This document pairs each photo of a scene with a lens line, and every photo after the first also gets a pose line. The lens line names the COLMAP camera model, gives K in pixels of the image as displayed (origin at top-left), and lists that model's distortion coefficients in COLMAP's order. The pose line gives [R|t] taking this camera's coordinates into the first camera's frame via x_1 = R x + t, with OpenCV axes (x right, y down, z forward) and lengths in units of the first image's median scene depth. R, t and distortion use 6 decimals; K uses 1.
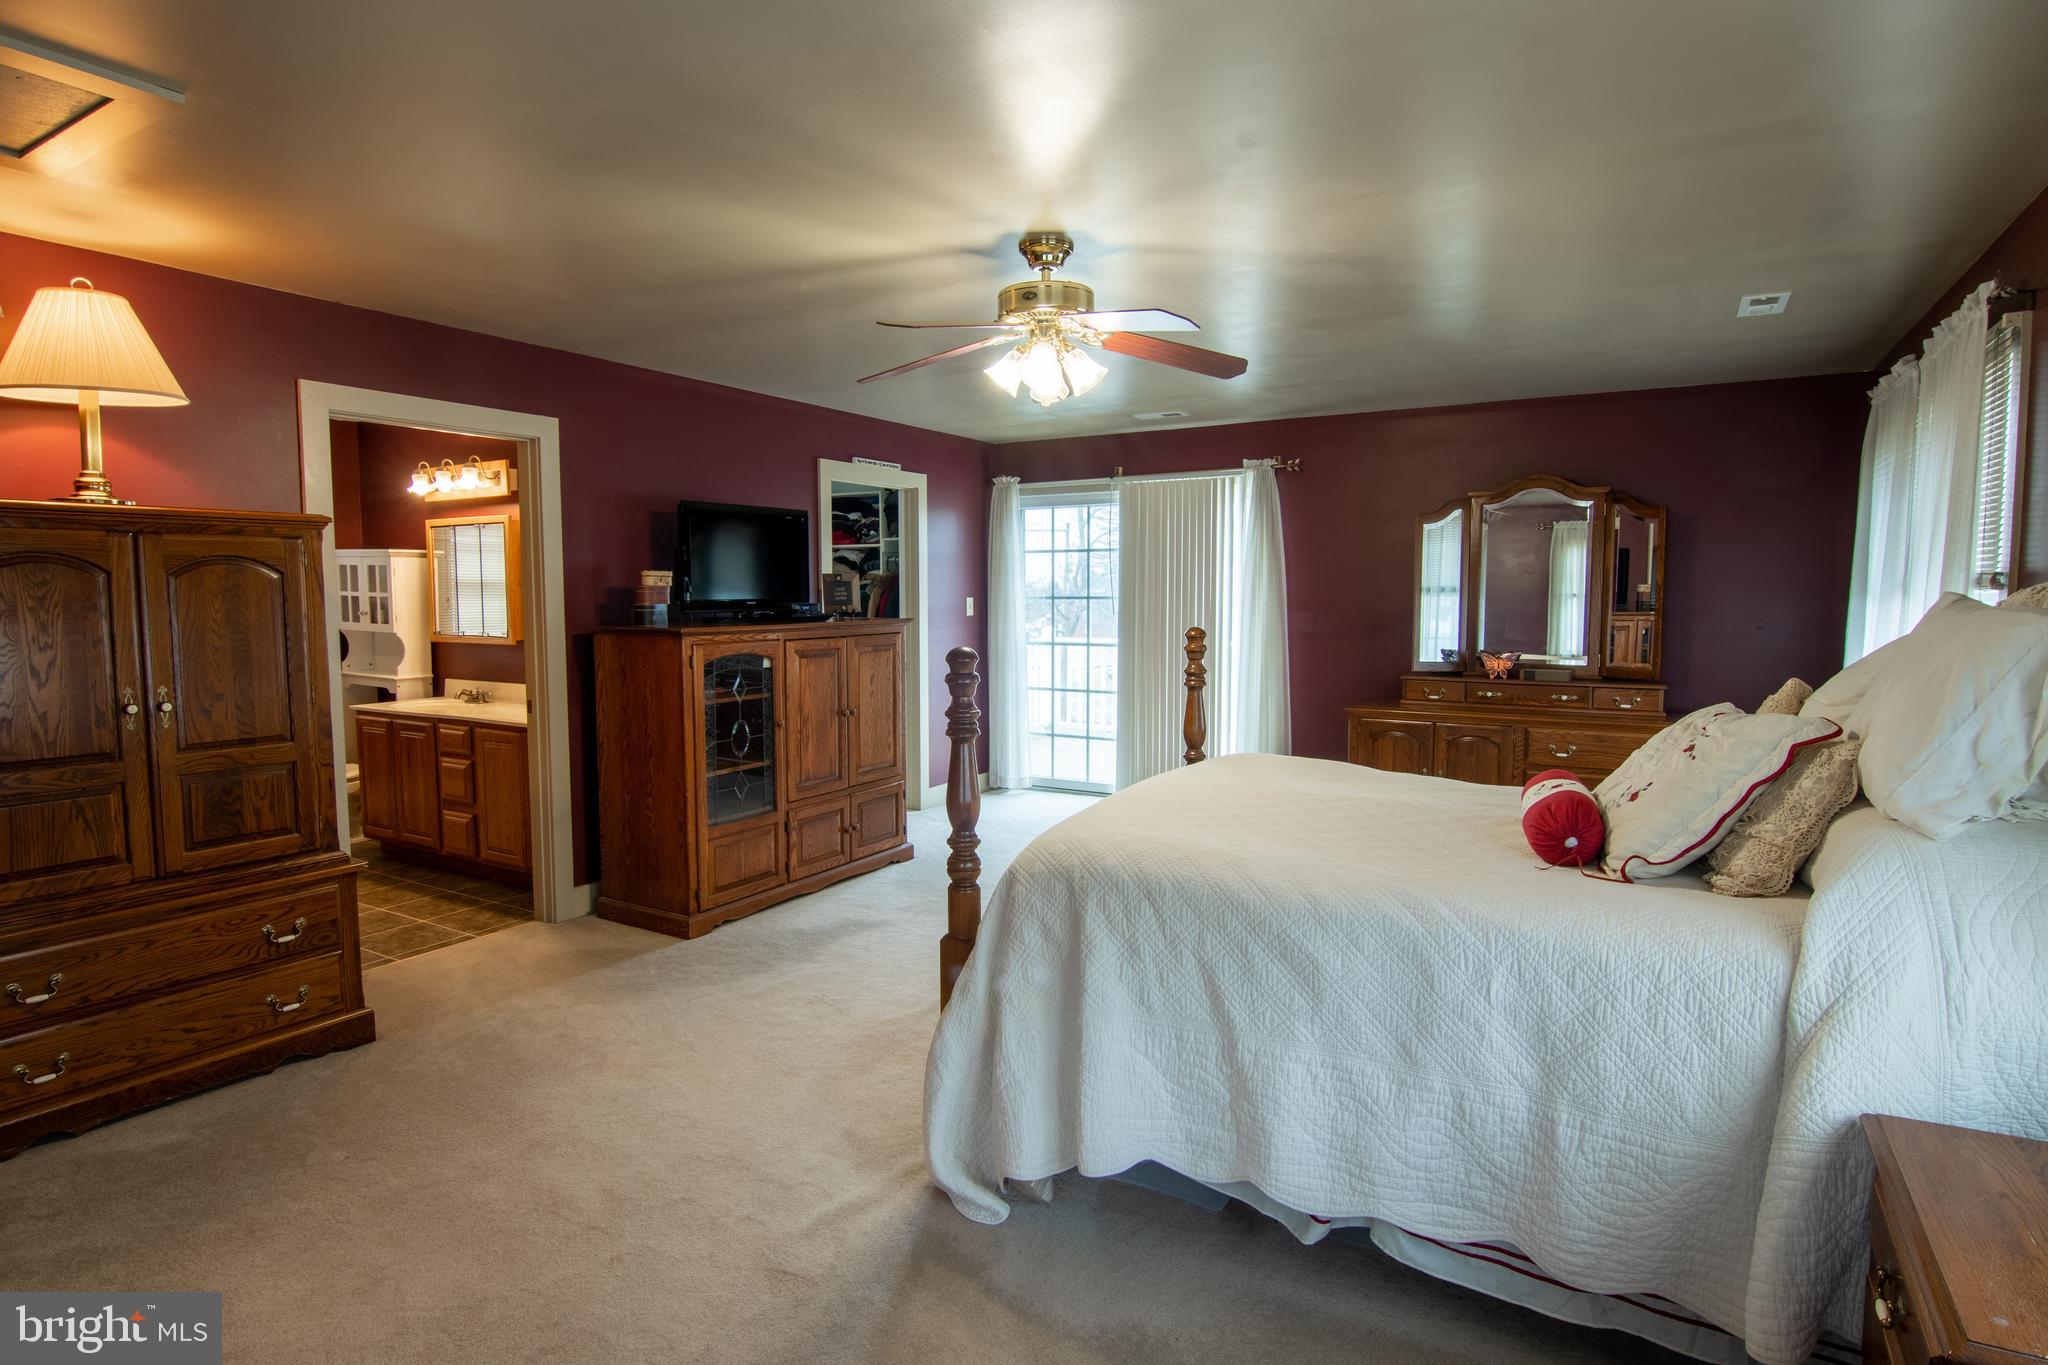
lens RADIAL K [[1046.8, 0, 1021.6], [0, 1046.8, 677.4], [0, 0, 1]] dist [-0.009870, -0.008298]
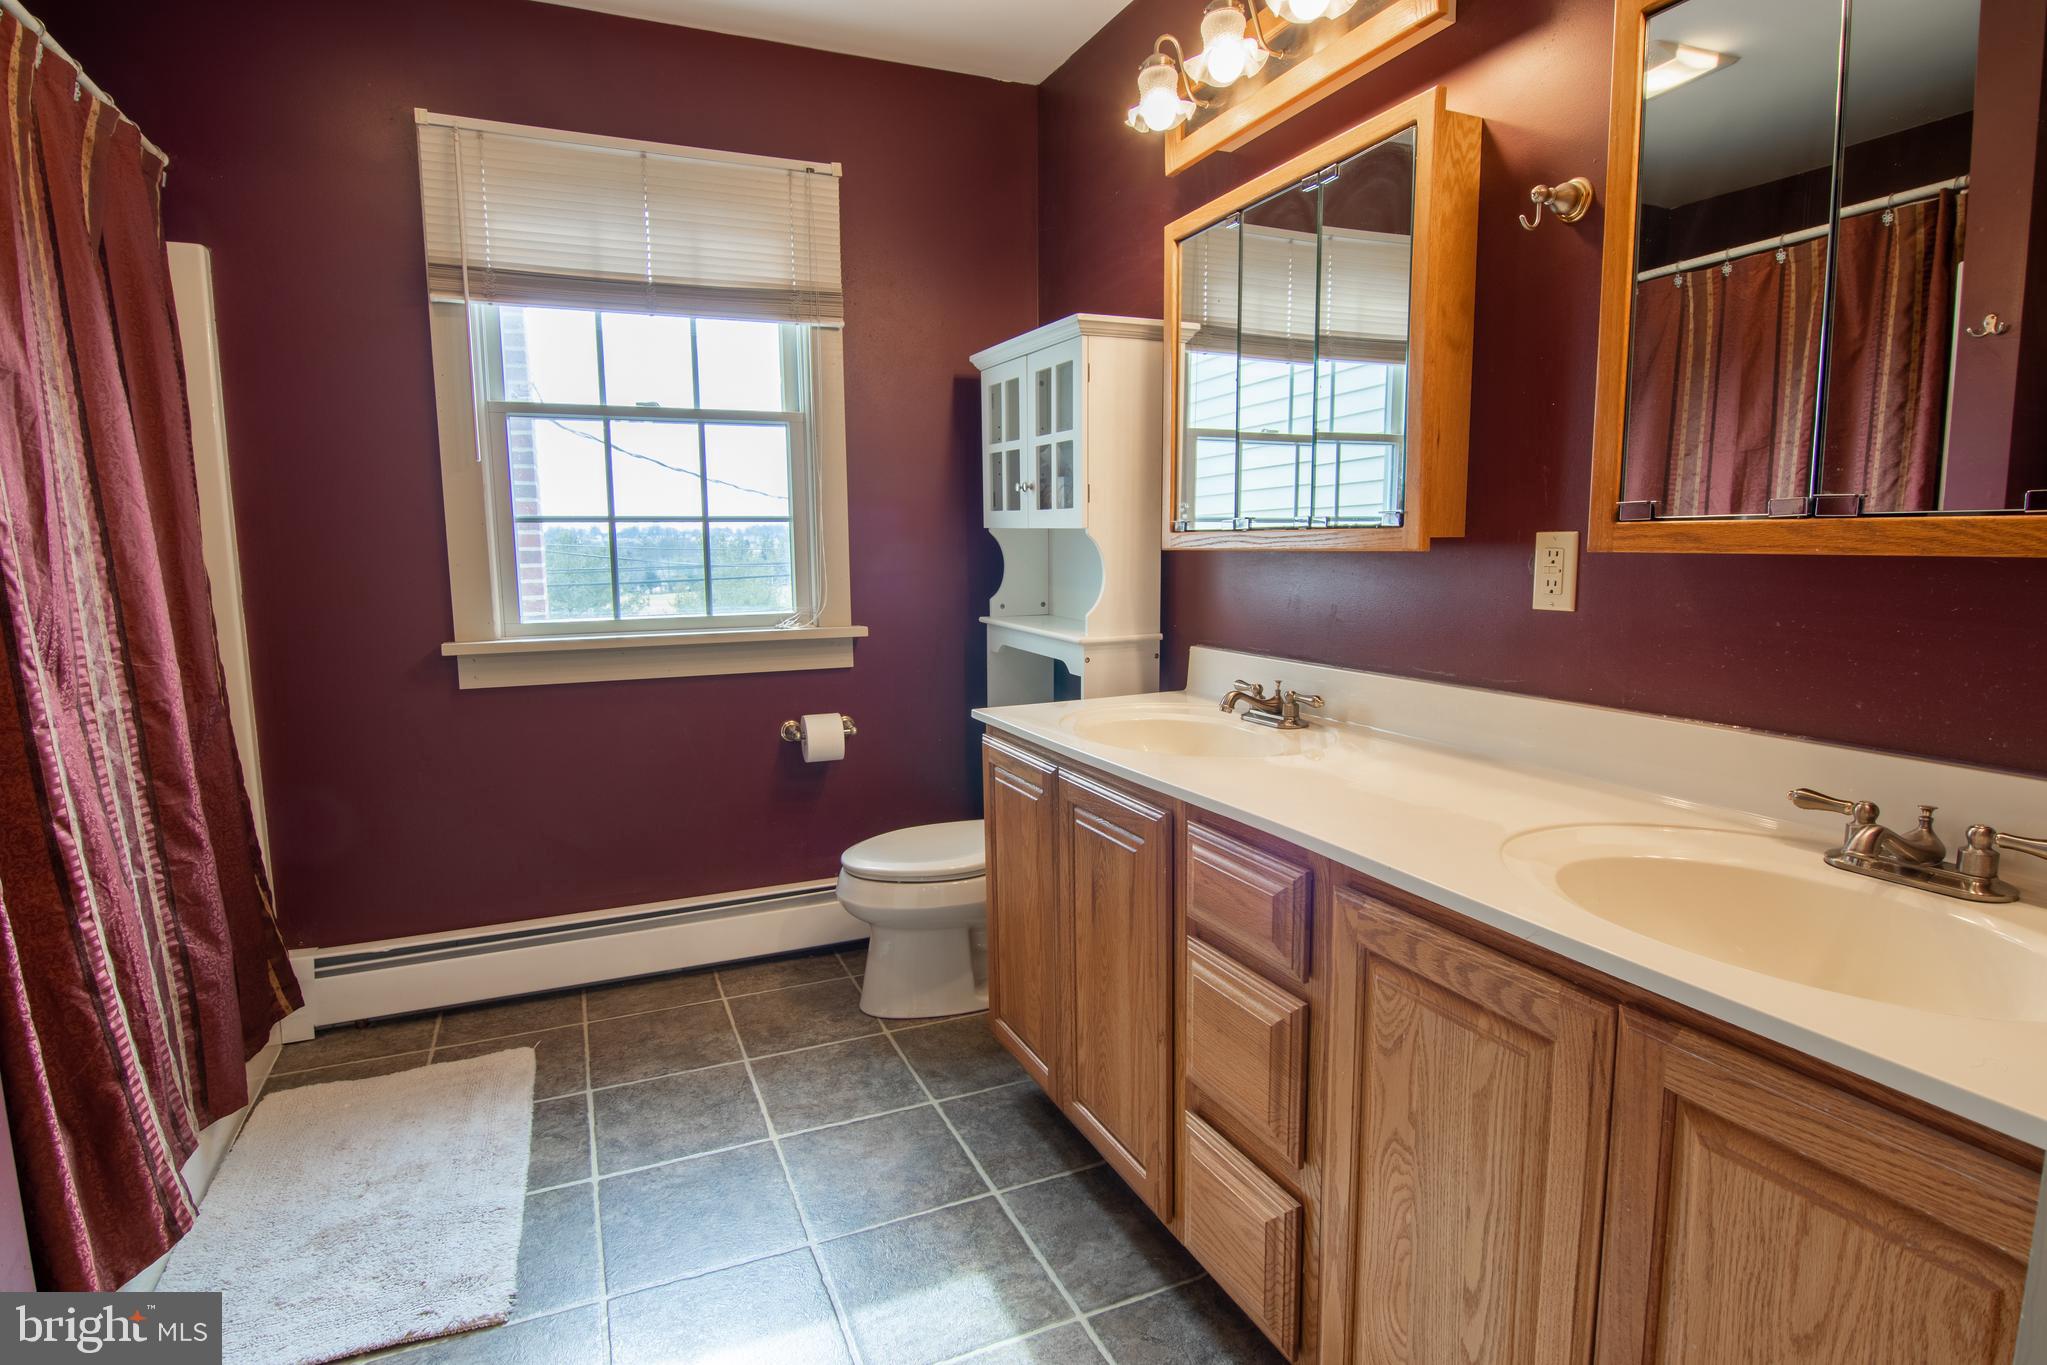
lens RADIAL K [[1046.3, 0, 1020.0], [0, 1046.3, 684.5], [0, 0, 1]] dist [-0.009870, -0.008298]
pose [[0.808945, 0.070156, -0.583684, -0.378530], [-0.038344, 0.997036, 0.066698, -0.007975], [0.586633, -0.031574, 0.809237, 0.652224]]
